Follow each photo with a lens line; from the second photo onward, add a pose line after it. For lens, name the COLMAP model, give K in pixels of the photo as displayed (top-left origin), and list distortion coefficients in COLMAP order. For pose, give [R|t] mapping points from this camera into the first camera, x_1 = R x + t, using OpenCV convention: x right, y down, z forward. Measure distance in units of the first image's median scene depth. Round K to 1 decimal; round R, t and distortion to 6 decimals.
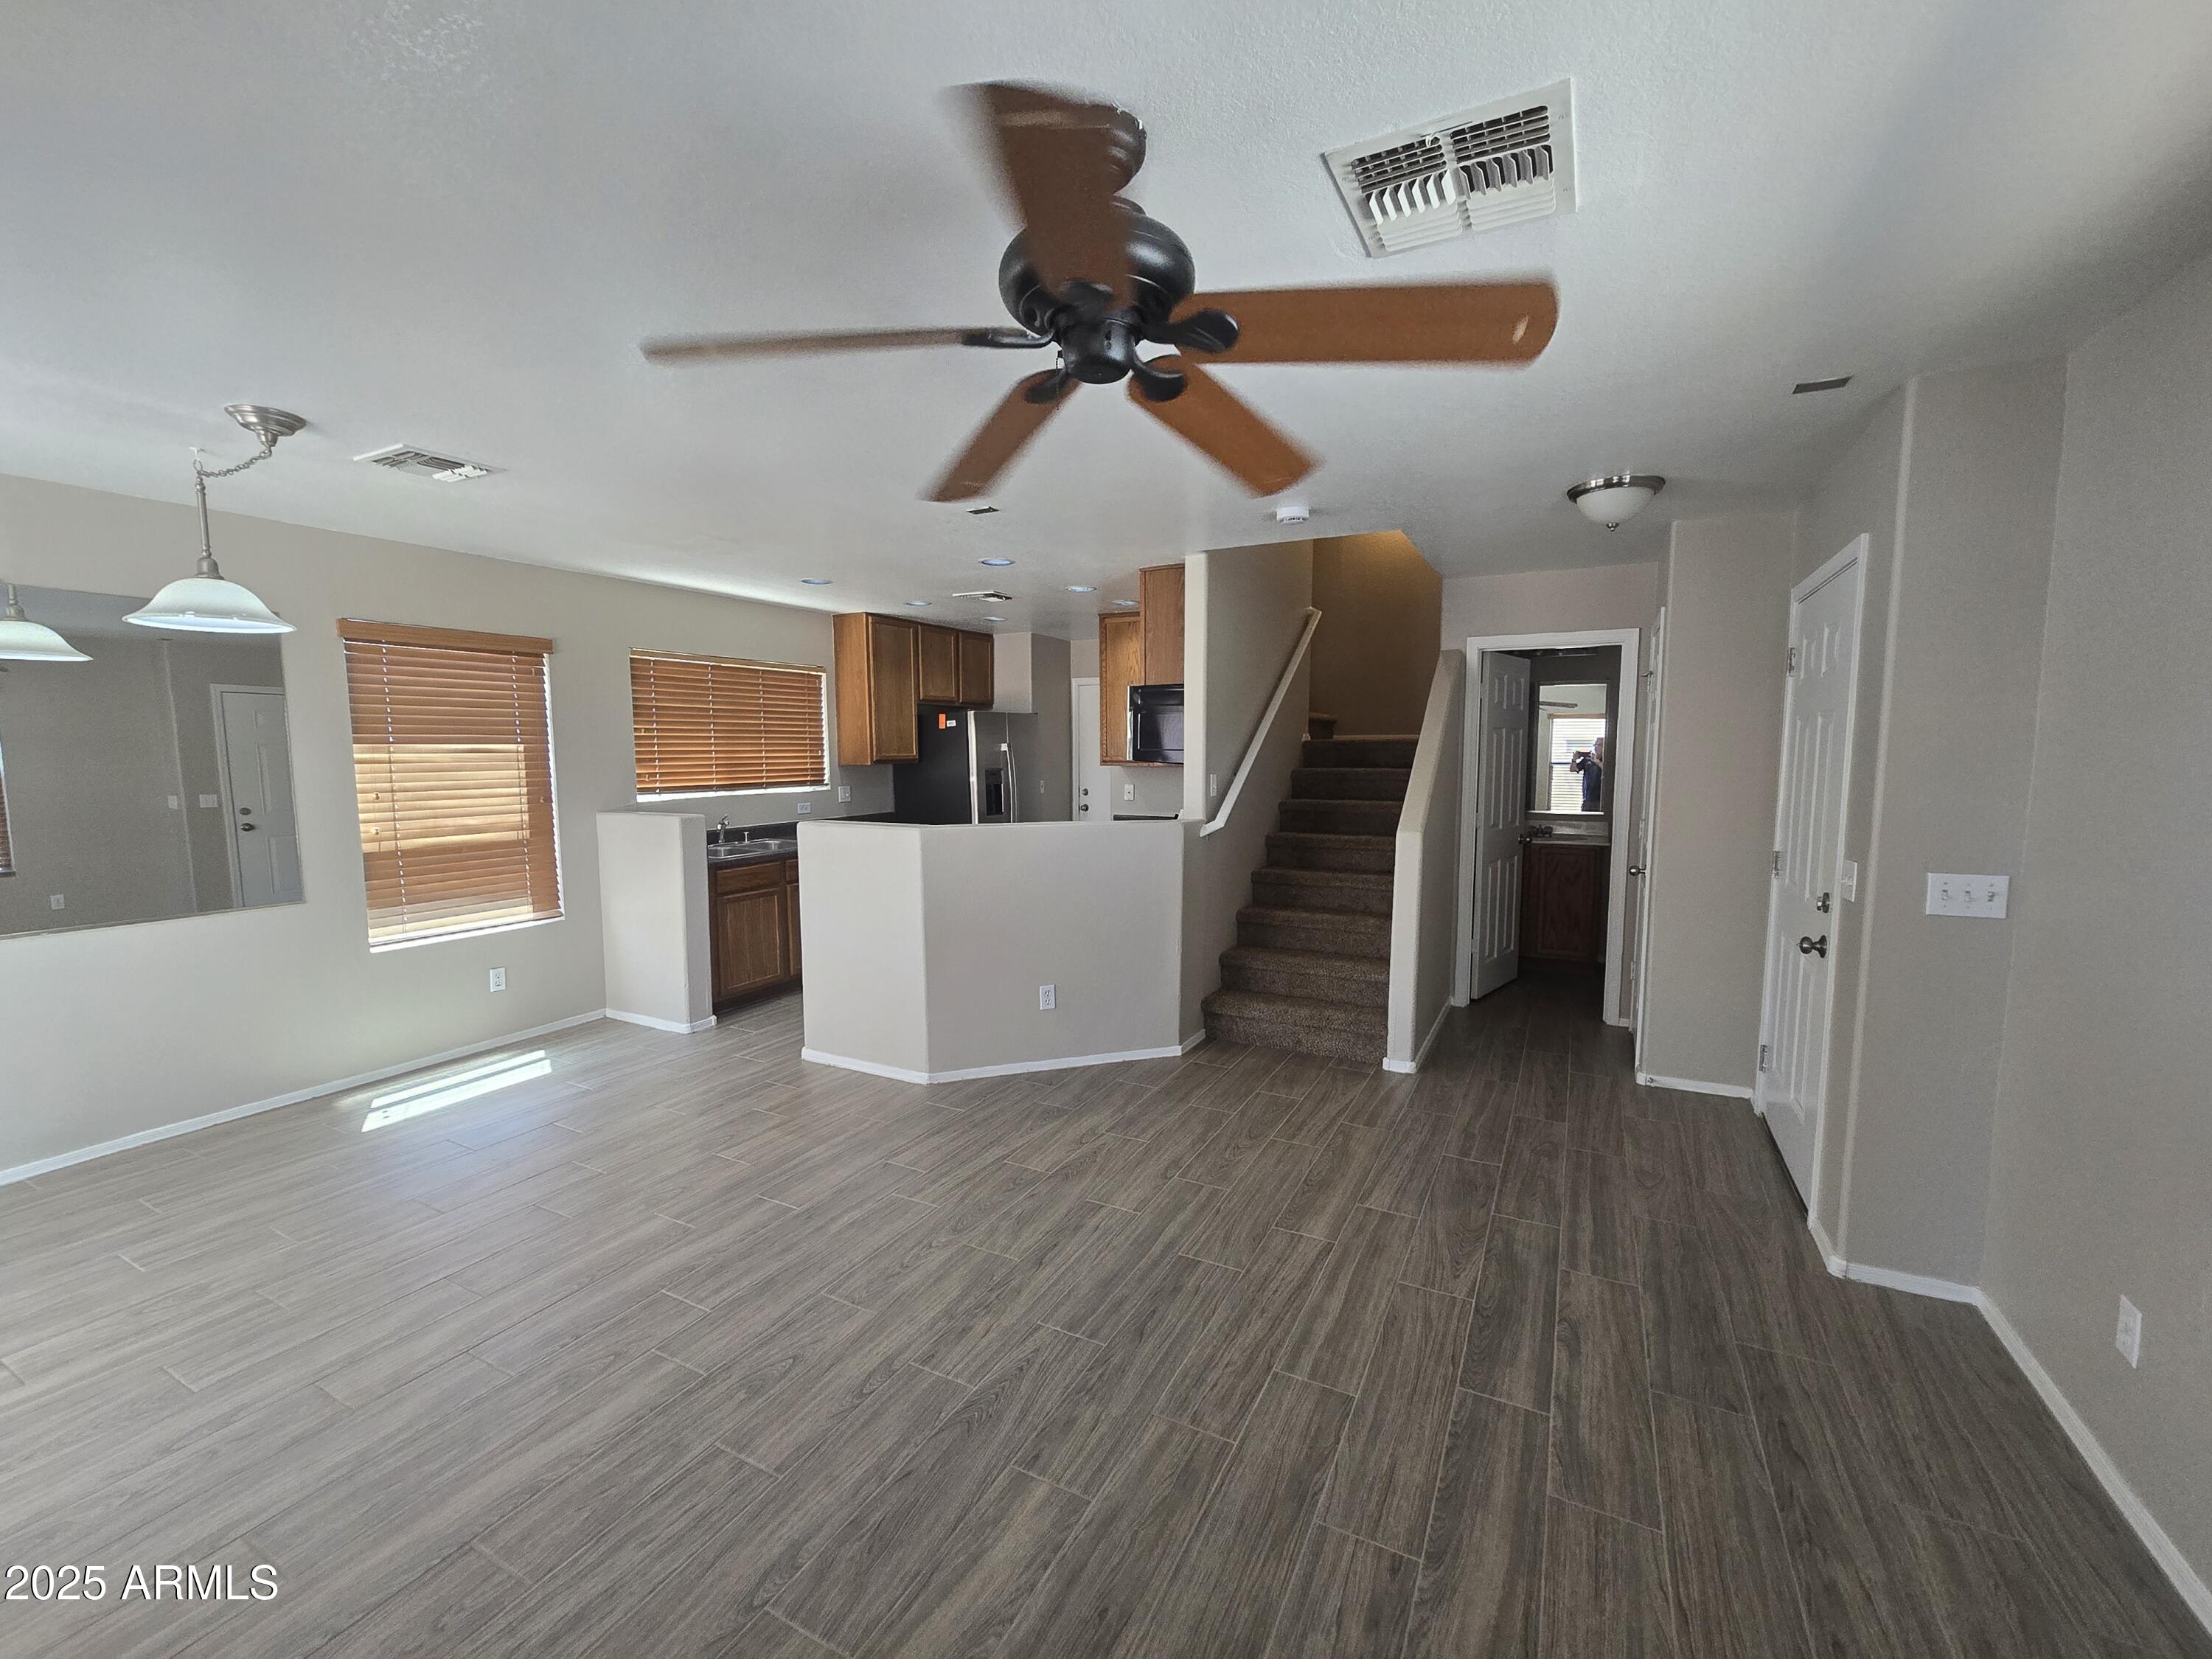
lens RADIAL K [[910.6, 0, 1100.2], [0, 910.6, 837.7], [0, 0, 1]] dist [0.000036, -0.000585]
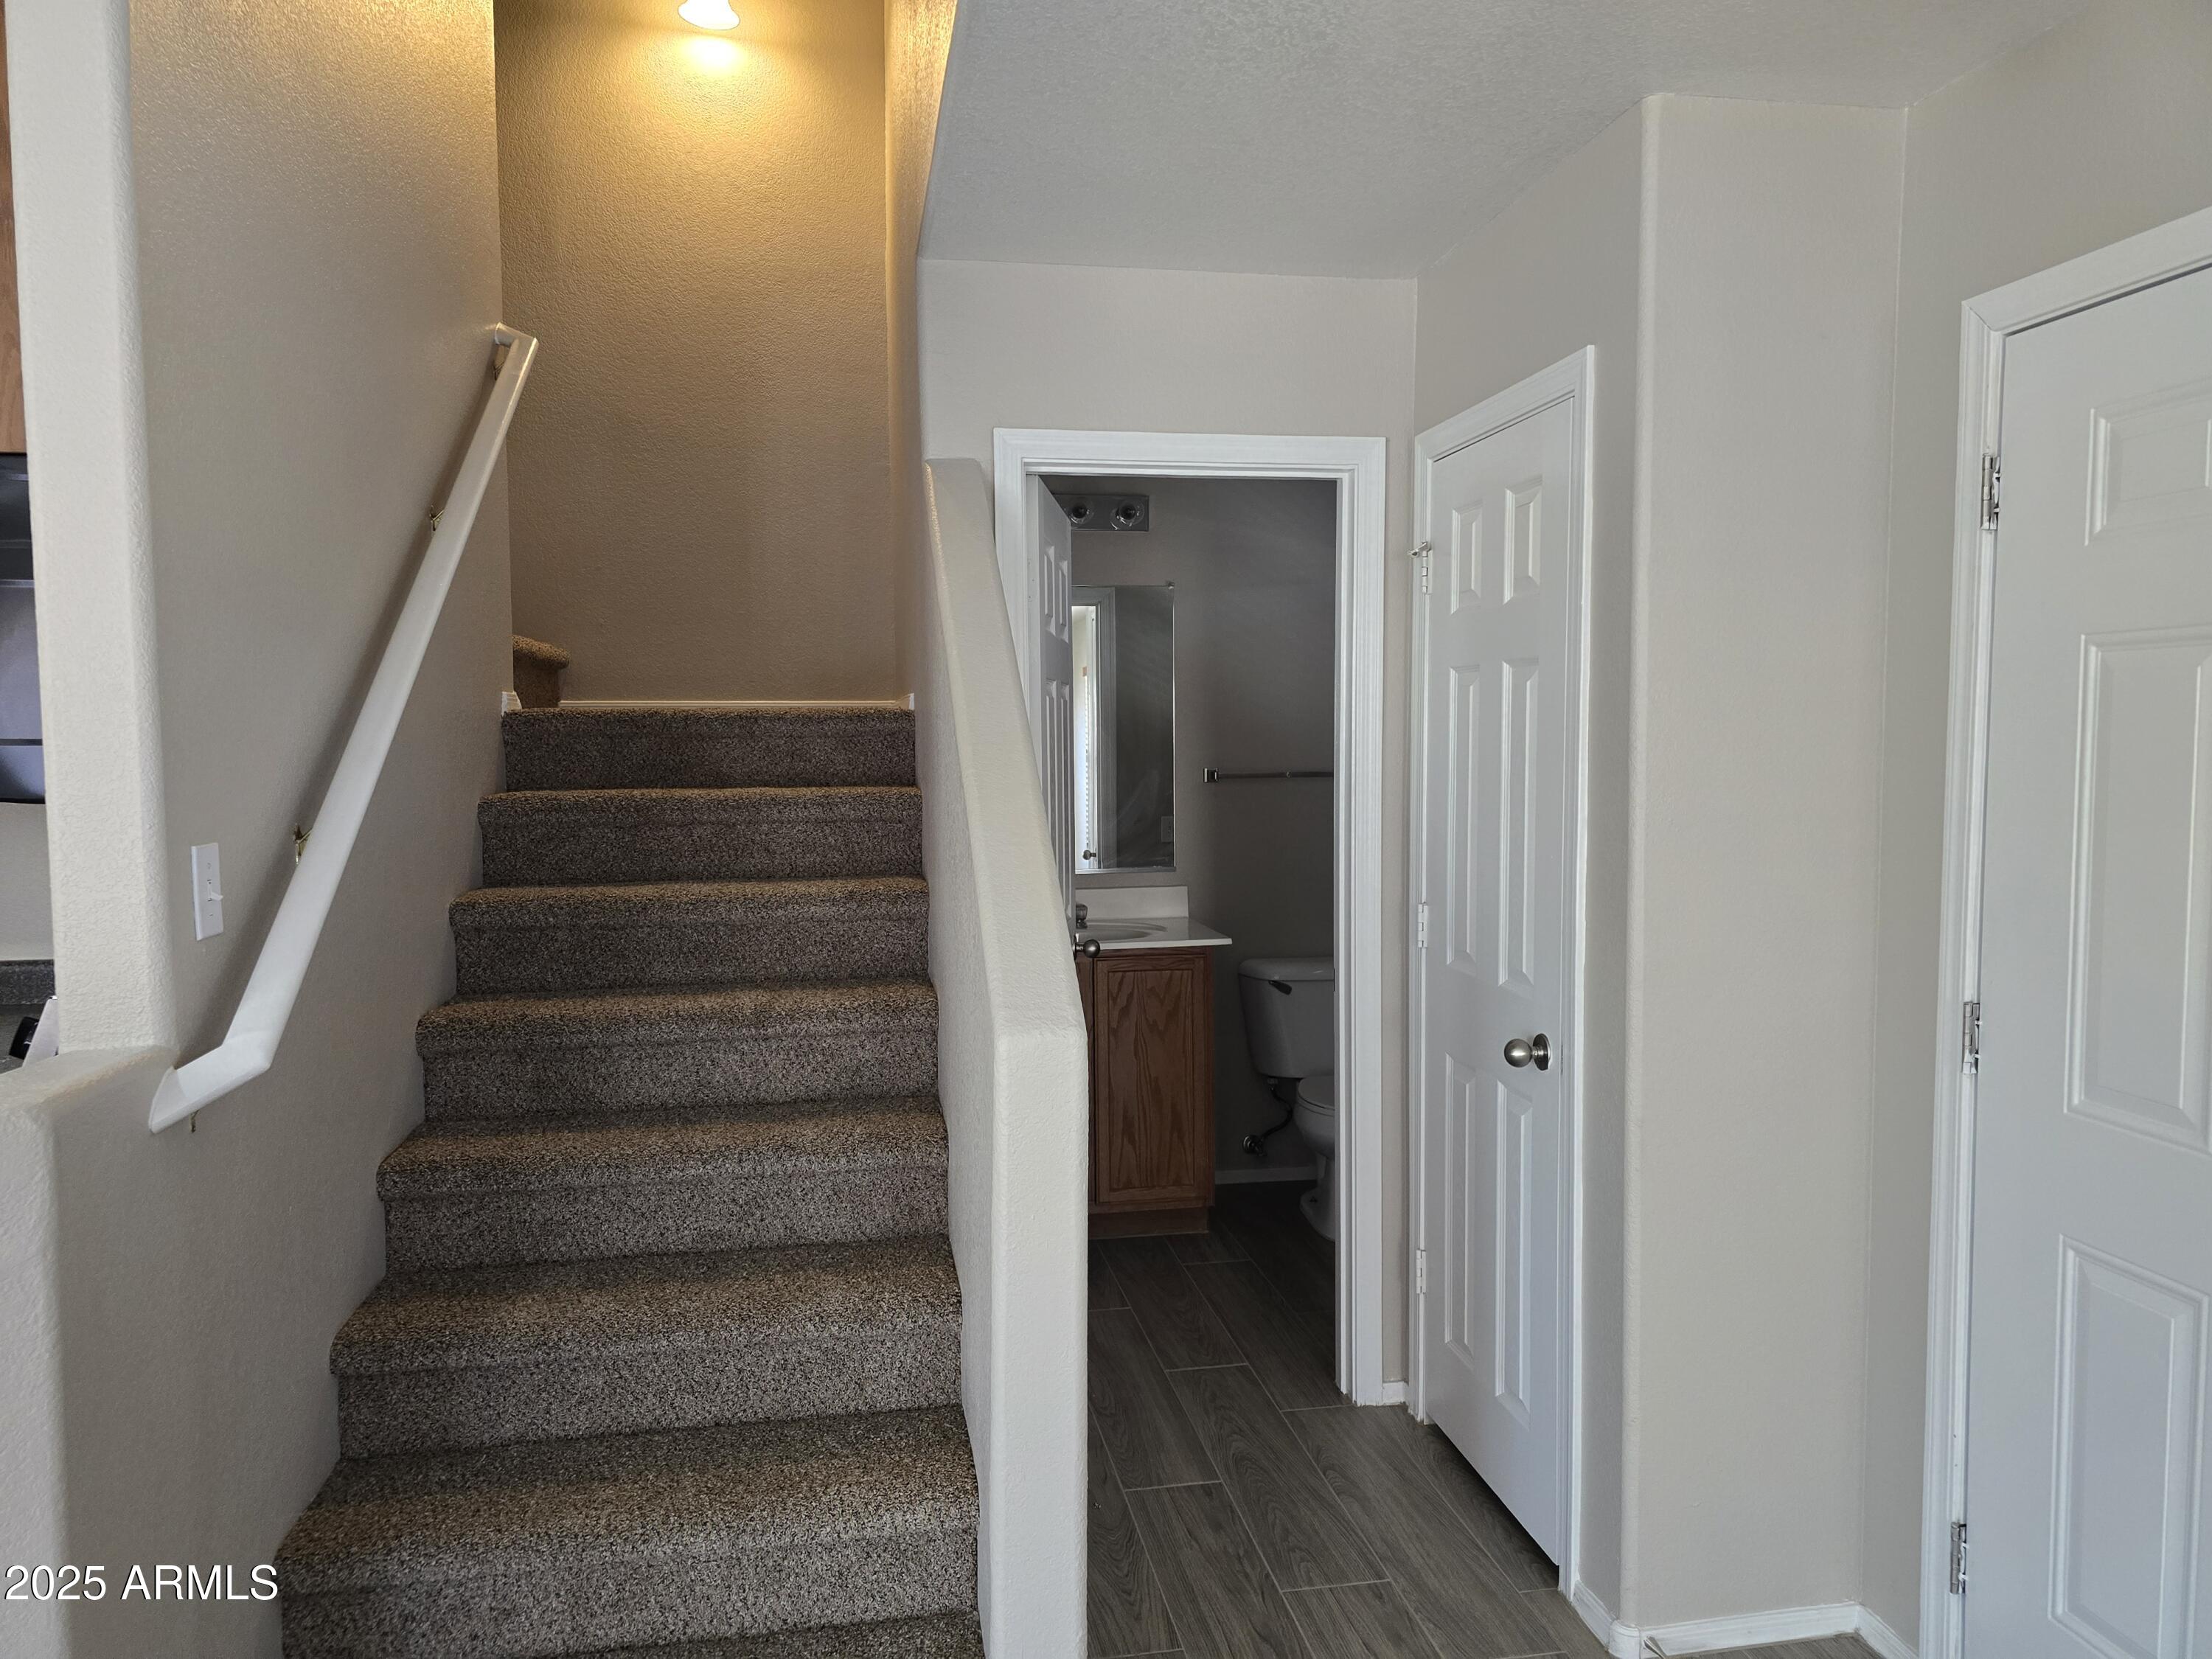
lens RADIAL K [[1494.8, 0, 1106.1], [0, 1494.8, 827.7], [0, 0, 1]] dist [0.067732, -0.060290]
pose [[0.787446, -0.044701, 0.614761, 0.076738], [0.065674, 0.997774, -0.011570, -0.063134], [-0.612875, 0.049484, 0.788629, 0.629975]]
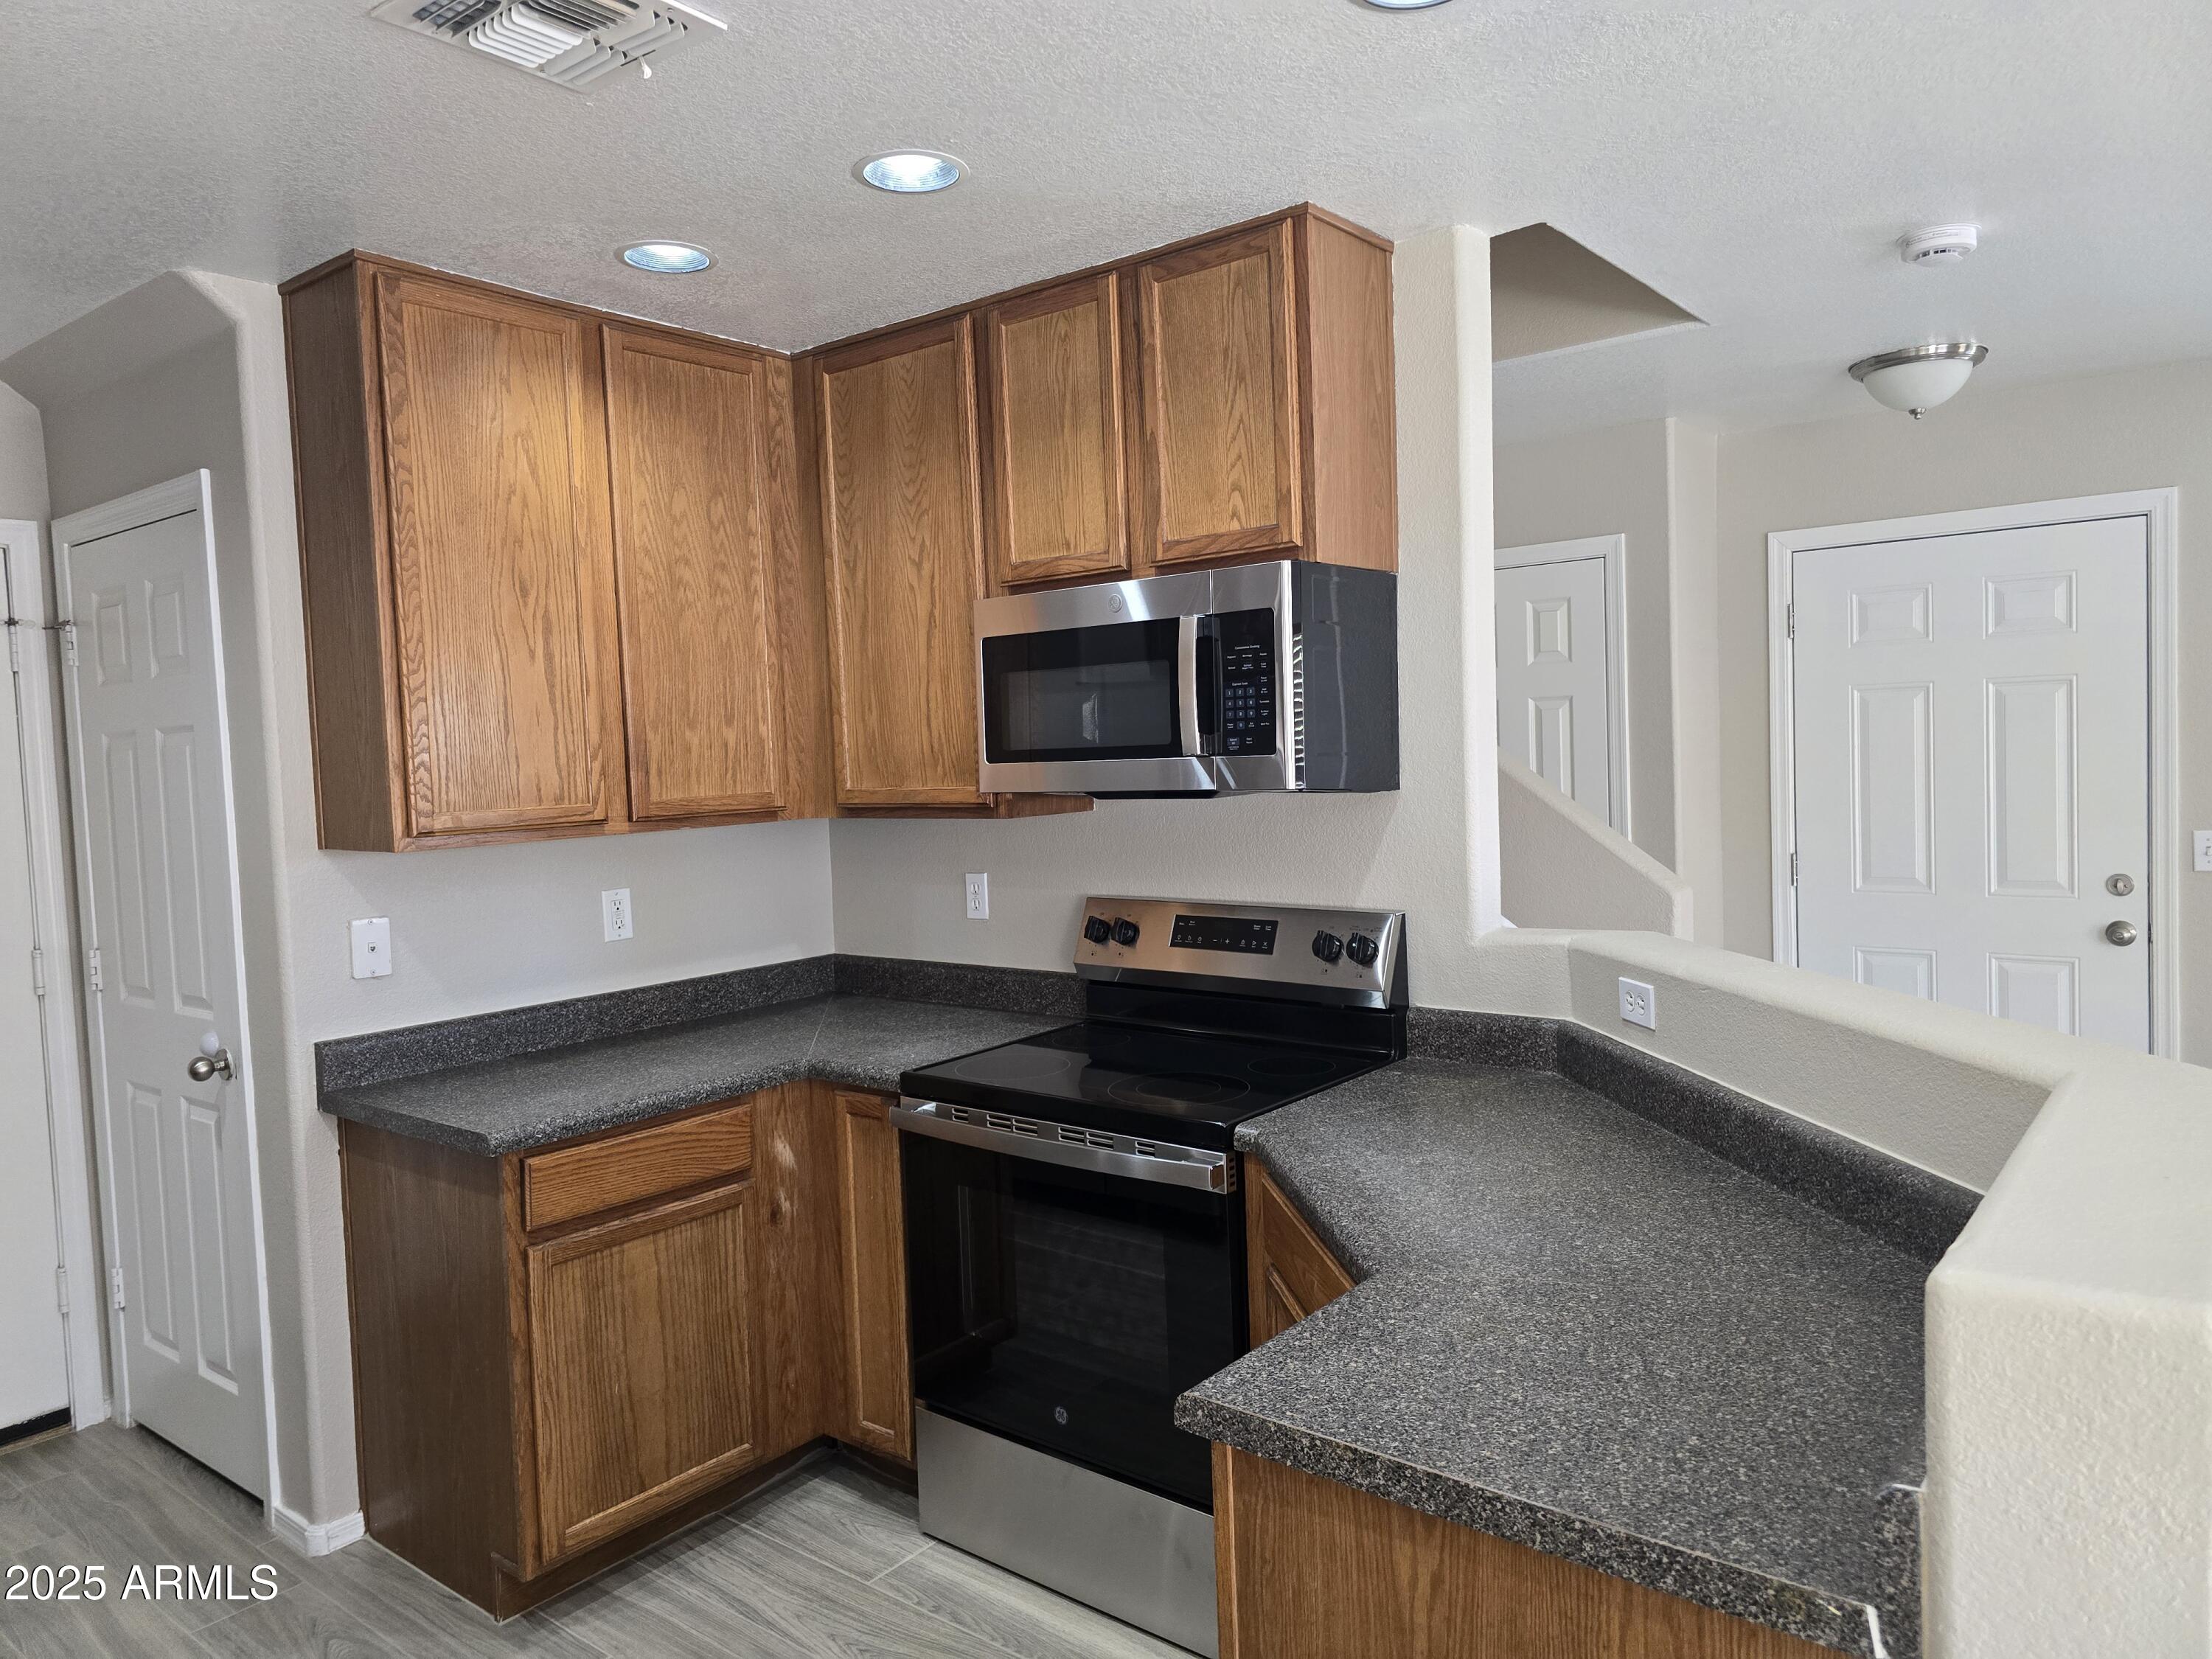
lens RADIAL K [[1494.8, 0, 1078.7], [0, 1494.8, 817.5], [0, 0, 1]] dist [0.067732, -0.060290]
pose [[0.188570, -0.053707, 0.980590, -0.603636], [0.131820, 0.990852, 0.028919, -0.121626], [-0.973173, 0.123808, 0.193924, 1.177282]]
